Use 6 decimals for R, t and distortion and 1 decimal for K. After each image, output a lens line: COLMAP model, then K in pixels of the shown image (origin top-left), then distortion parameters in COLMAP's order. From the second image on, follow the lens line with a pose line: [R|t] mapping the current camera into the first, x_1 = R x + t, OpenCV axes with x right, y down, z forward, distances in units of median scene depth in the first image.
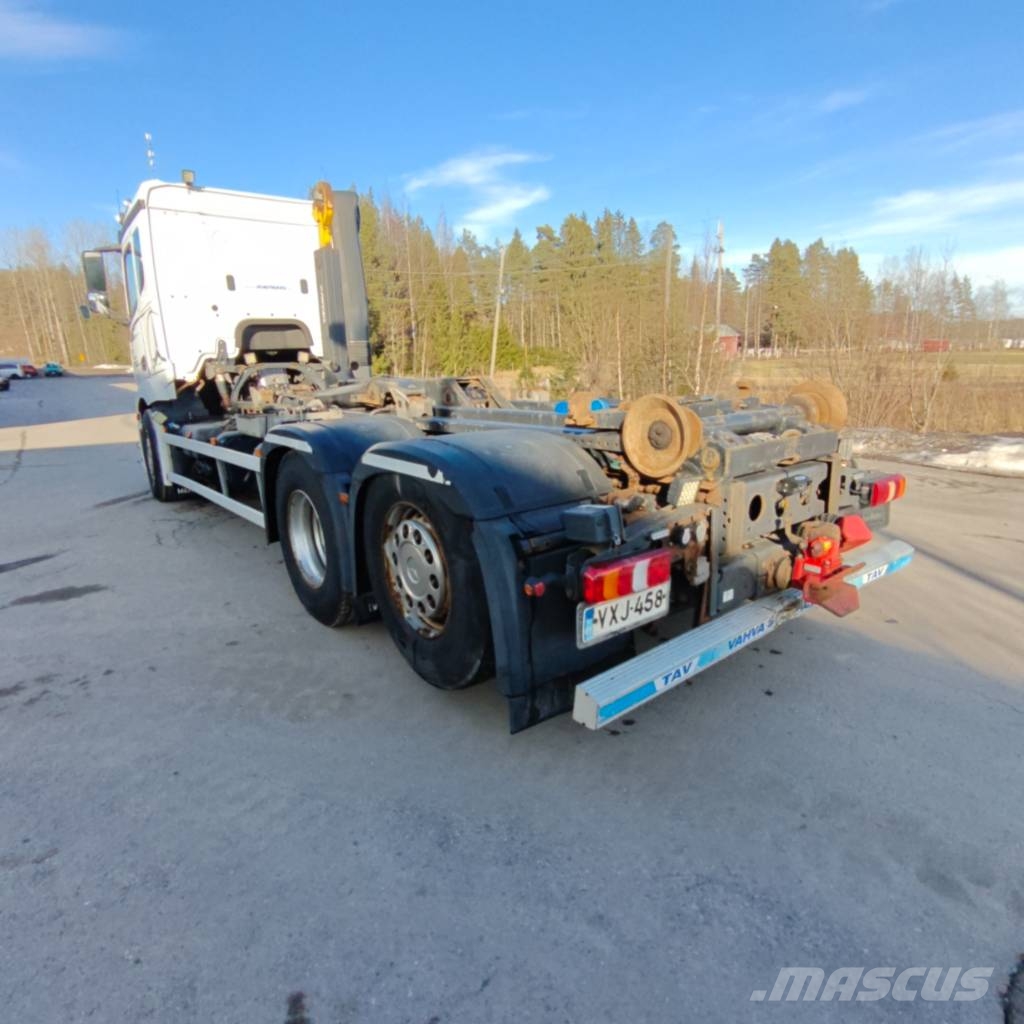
lens RADIAL K [[651.3, 0, 524.6], [0, 651.3, 516.2], [0, 0, 1]] dist [-0.001528, 0.001076]
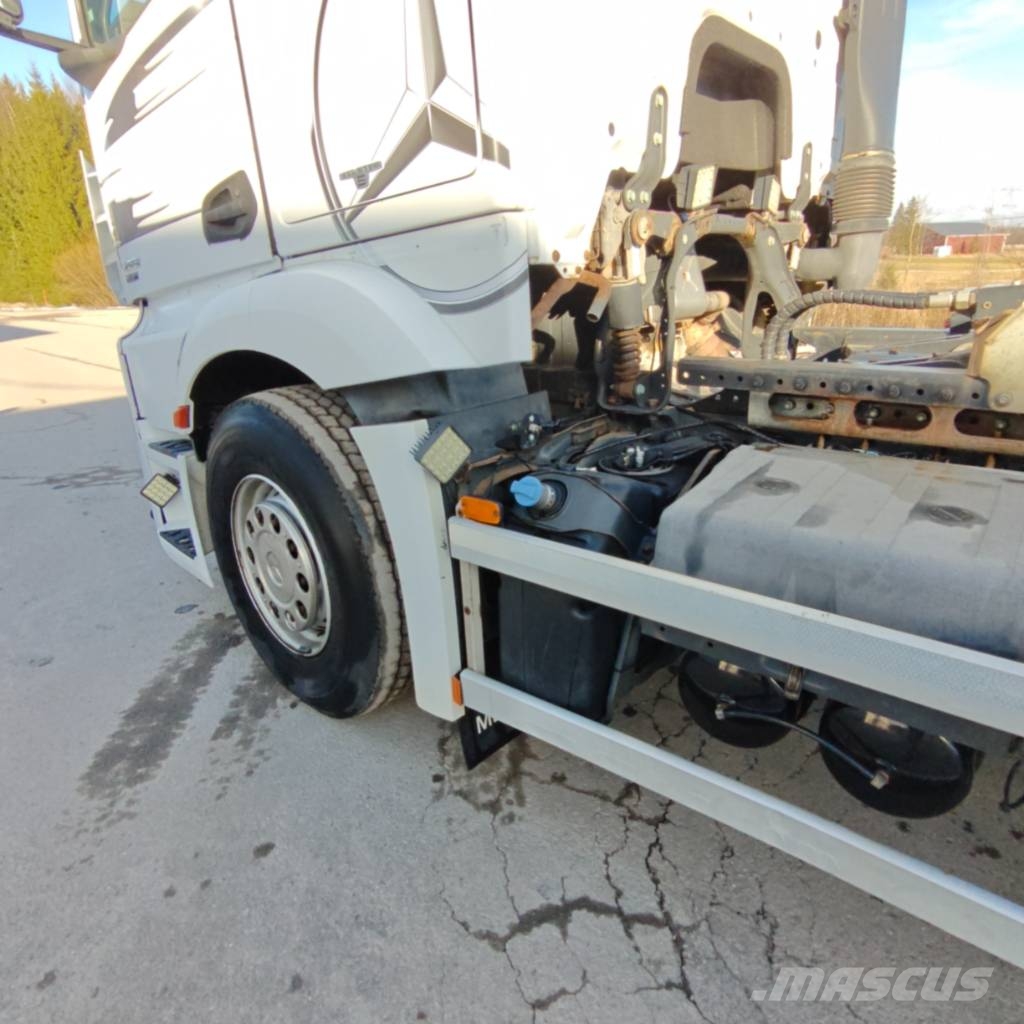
lens RADIAL K [[656.5, 0, 515.7], [0, 656.5, 519.9], [0, 0, 1]] dist [-0.002766, 0.000091]
pose [[0.978291, -0.080064, 0.191147, -0.557122], [0.055106, 0.989651, 0.132494, -0.150741], [-0.199777, -0.119084, 0.972578, 0.751181]]
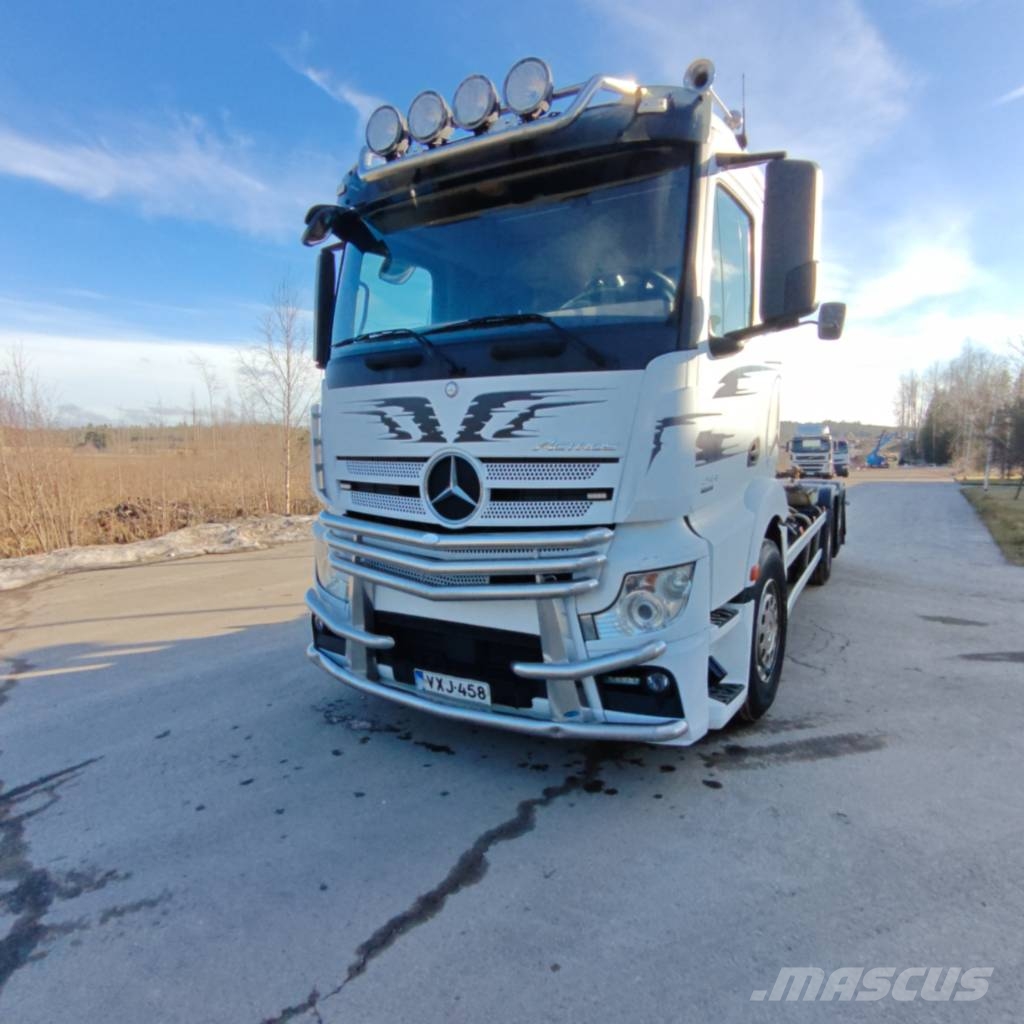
lens RADIAL K [[644.3, 0, 518.6], [0, 644.3, 516.7], [0, 0, 1]] dist [0.002343, 0.000040]
pose [[-0.379544, -0.068625, 0.922625, -1.020790], [0.223814, 0.960814, 0.163537, -0.322148], [-0.897694, 0.268566, -0.349312, 1.408425]]
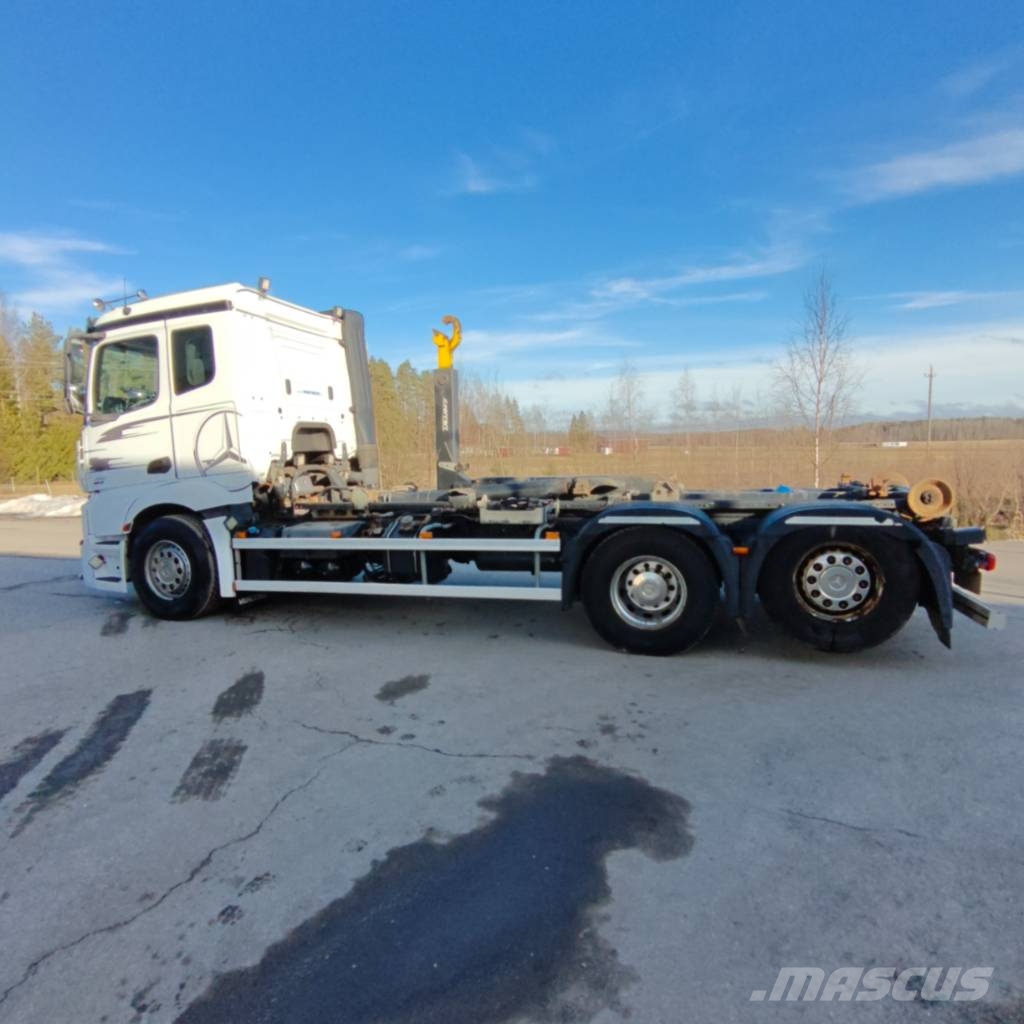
lens RADIAL K [[648.9, 0, 523.0], [0, 648.9, 510.1], [0, 0, 1]] dist [0.003725, 0.003000]
pose [[0.820127, -0.040567, 0.570742, -0.715728], [0.132942, 0.983696, -0.121111, -0.002554], [-0.556524, 0.175202, 0.812149, 0.019391]]
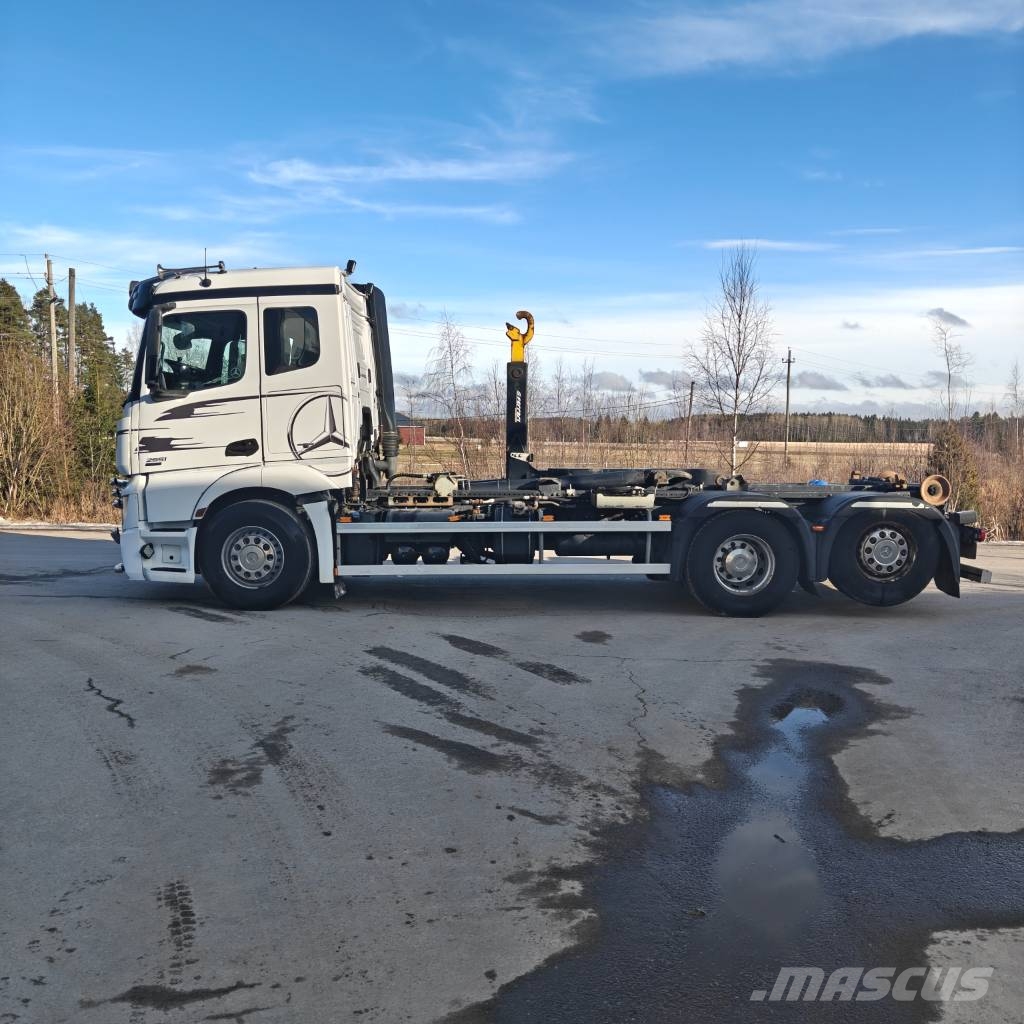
lens RADIAL K [[962.6, 0, 524.5], [0, 962.6, 523.2], [0, 0, 1]] dist [0.017137, -0.005539]
pose [[0.605185, -0.033244, 0.795390, -1.418280], [0.160238, 0.983766, -0.080802, 0.021818], [-0.779791, 0.176352, 0.600688, -0.017209]]
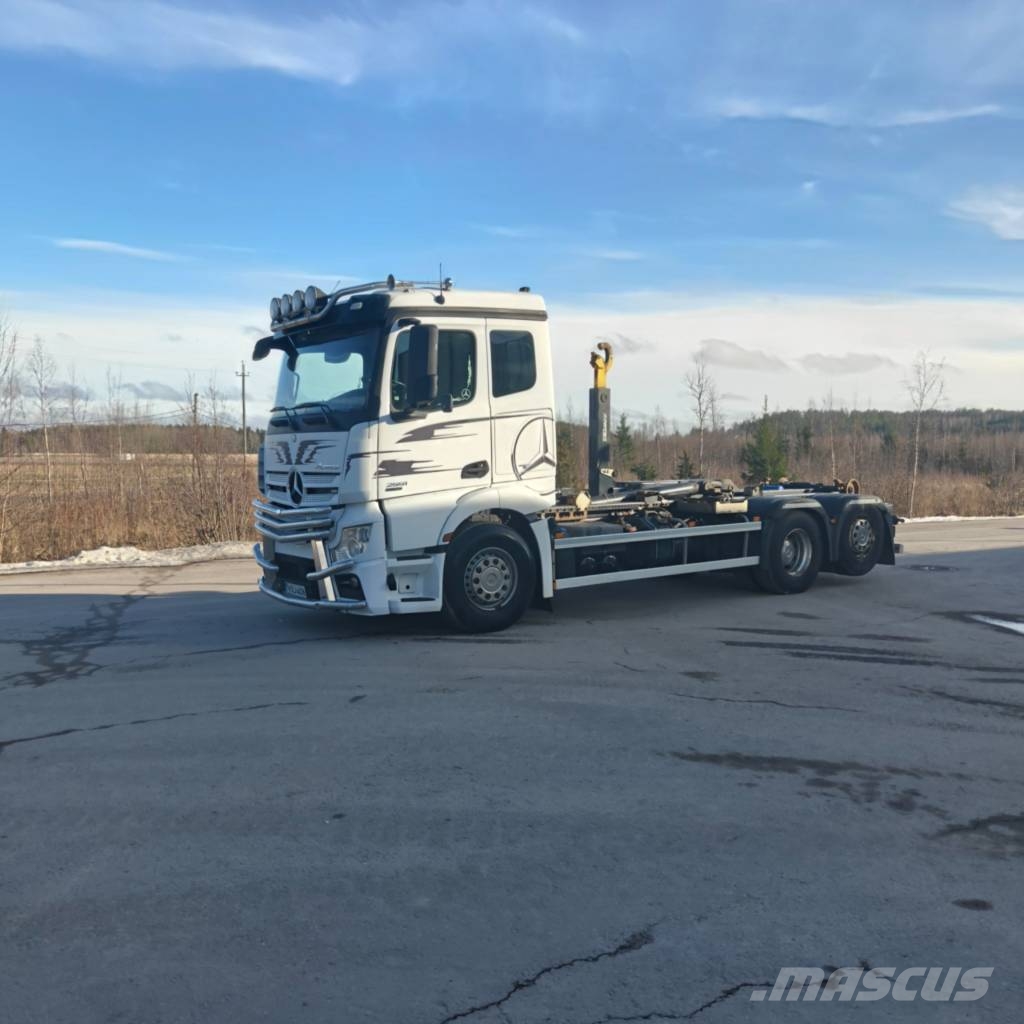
lens RADIAL K [[954.6, 0, 508.0], [0, 954.6, 528.1], [0, 0, 1]] dist [0.075819, -0.212542]
pose [[0.030134, -0.047623, 0.998411, -1.889160], [0.235234, 0.971147, 0.039223, -0.208453], [-0.971472, 0.233678, 0.040467, 0.968214]]
